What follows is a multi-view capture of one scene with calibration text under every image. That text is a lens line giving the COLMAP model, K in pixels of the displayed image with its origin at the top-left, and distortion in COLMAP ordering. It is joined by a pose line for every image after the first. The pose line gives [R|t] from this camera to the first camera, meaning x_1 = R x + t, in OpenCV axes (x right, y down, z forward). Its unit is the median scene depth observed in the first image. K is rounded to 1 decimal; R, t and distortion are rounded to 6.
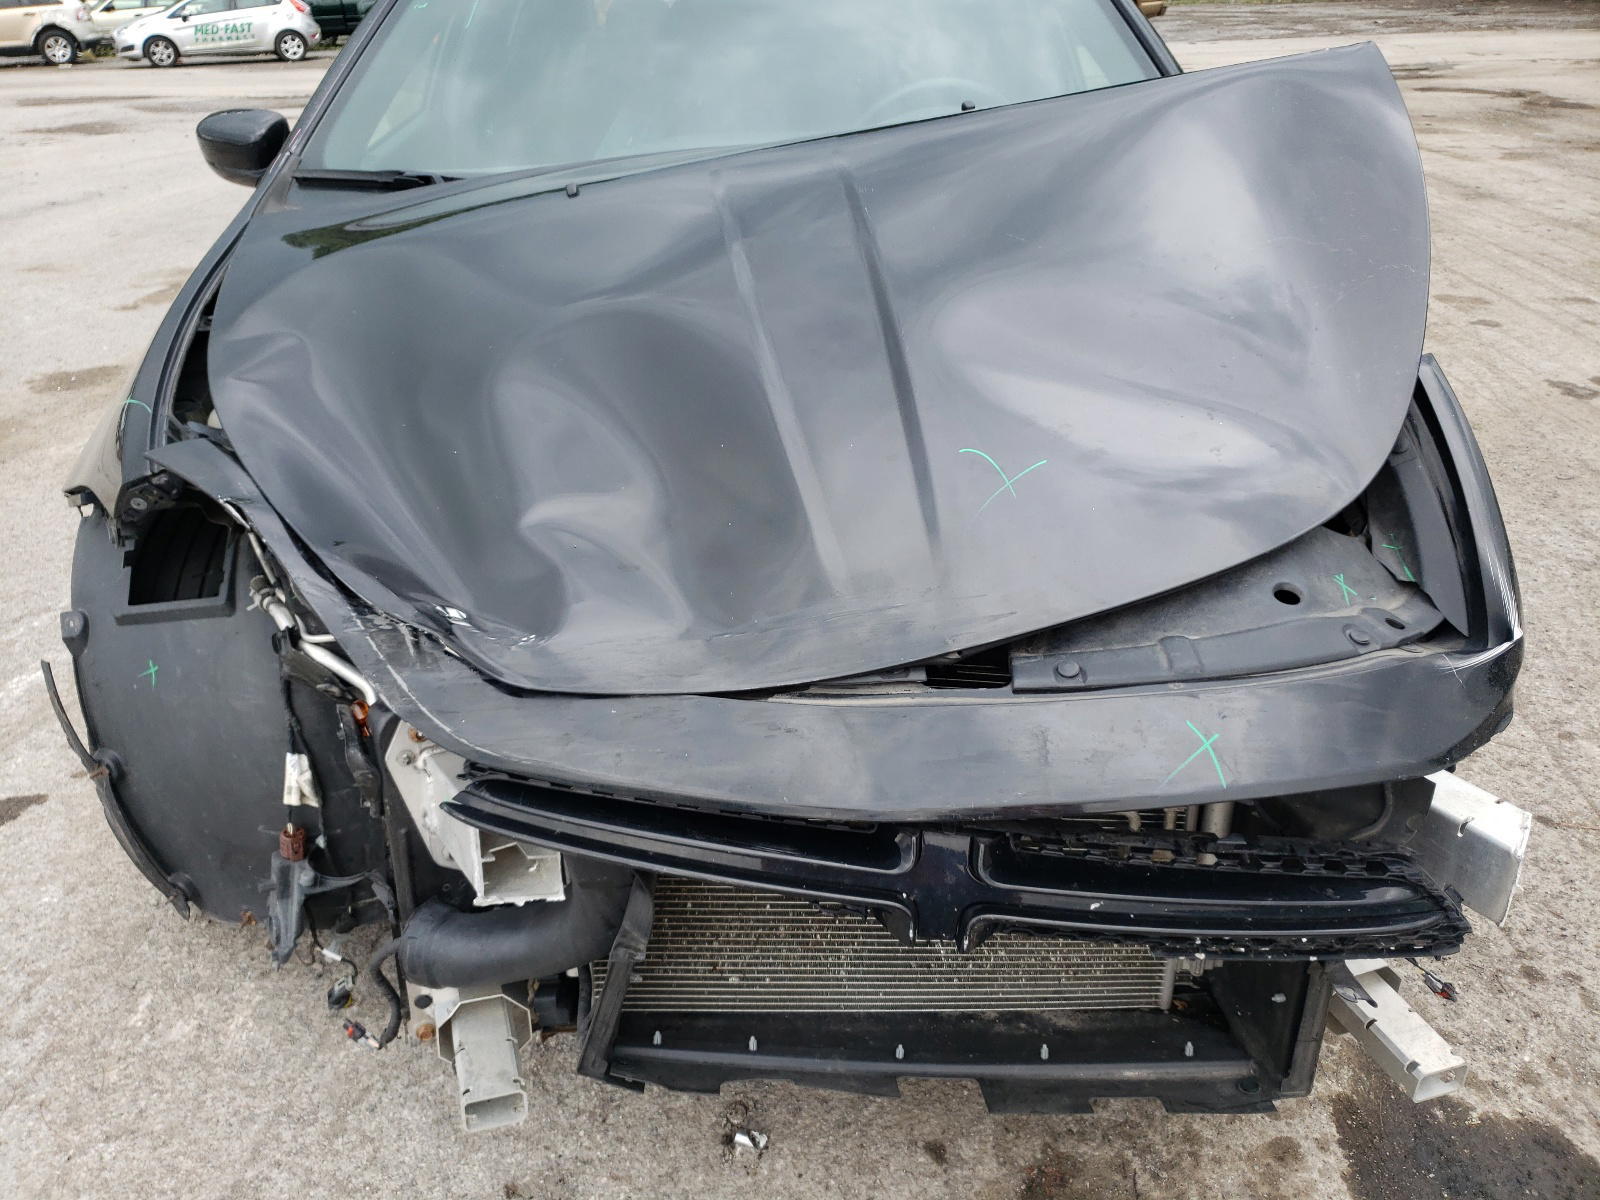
lens RADIAL K [[1253.3, 0, 818.7], [0, 1253.3, 599.5], [0, 0, 1]] dist [0.001951, 0.083976]
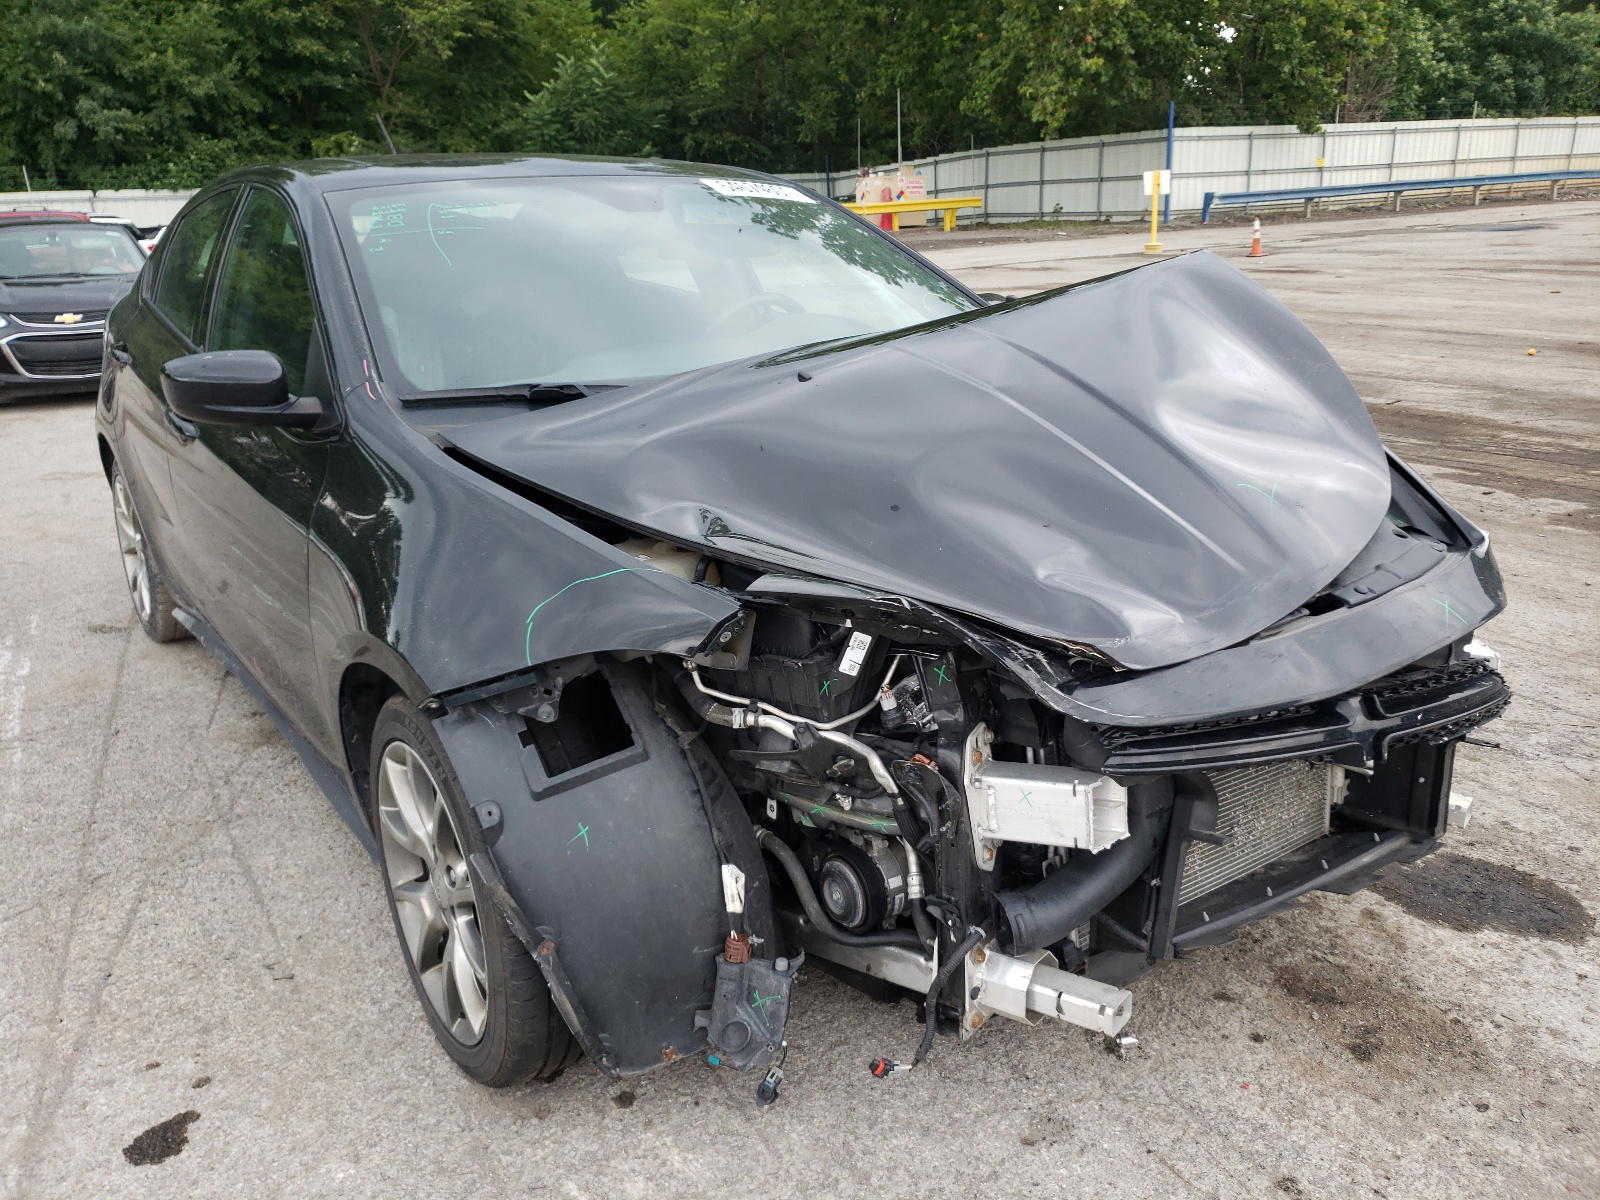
lens RADIAL K [[1222.9, 0, 868.0], [0, 1222.9, 599.9], [0, 0, 1]] dist [0.004089, 0.146651]
pose [[0.810913, -0.178313, 0.557337, -0.920658], [0.265693, 0.960801, -0.079180, 0.014572], [-0.521371, 0.212289, 0.826502, -0.026083]]
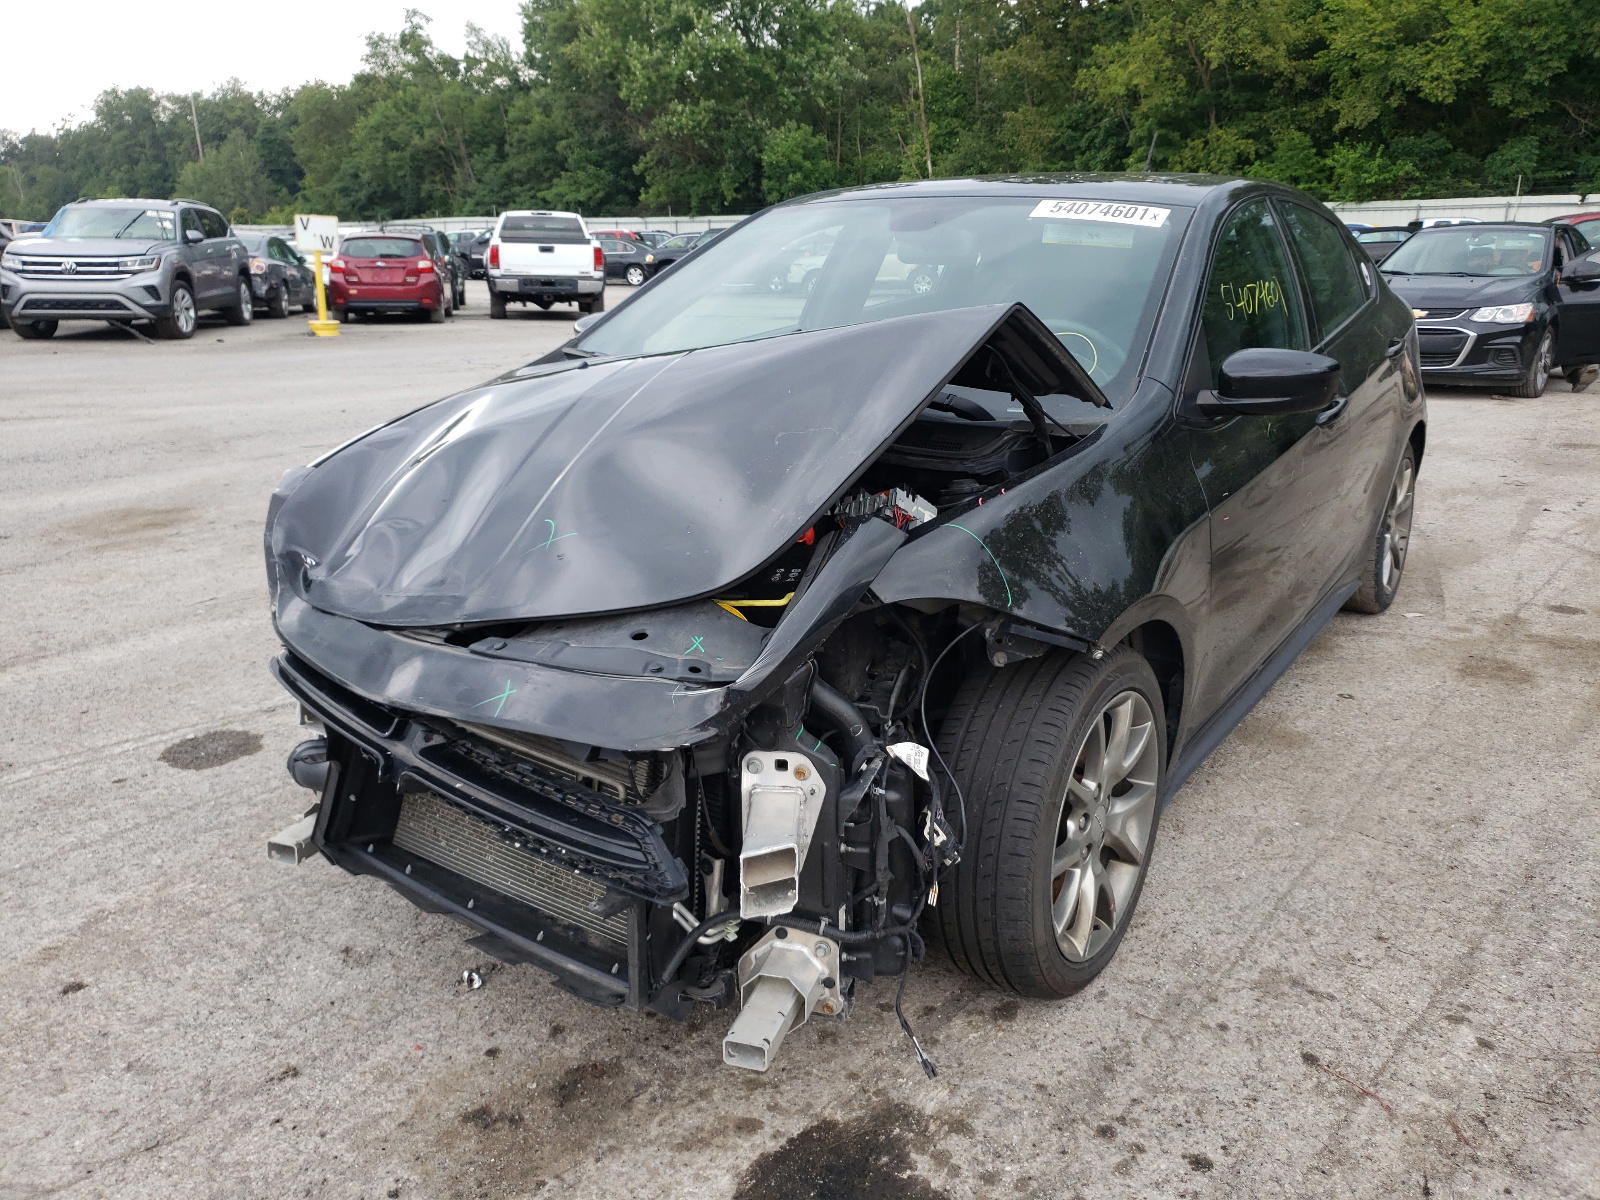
lens RADIAL K [[1253.3, 0, 818.7], [0, 1253.3, 599.5], [0, 0, 1]] dist [0.001951, 0.083976]
pose [[0.816500, 0.172143, -0.551085, 1.020200], [-0.258822, 0.962364, -0.082862, 0.017882], [0.516081, 0.210290, 0.830324, -0.110362]]
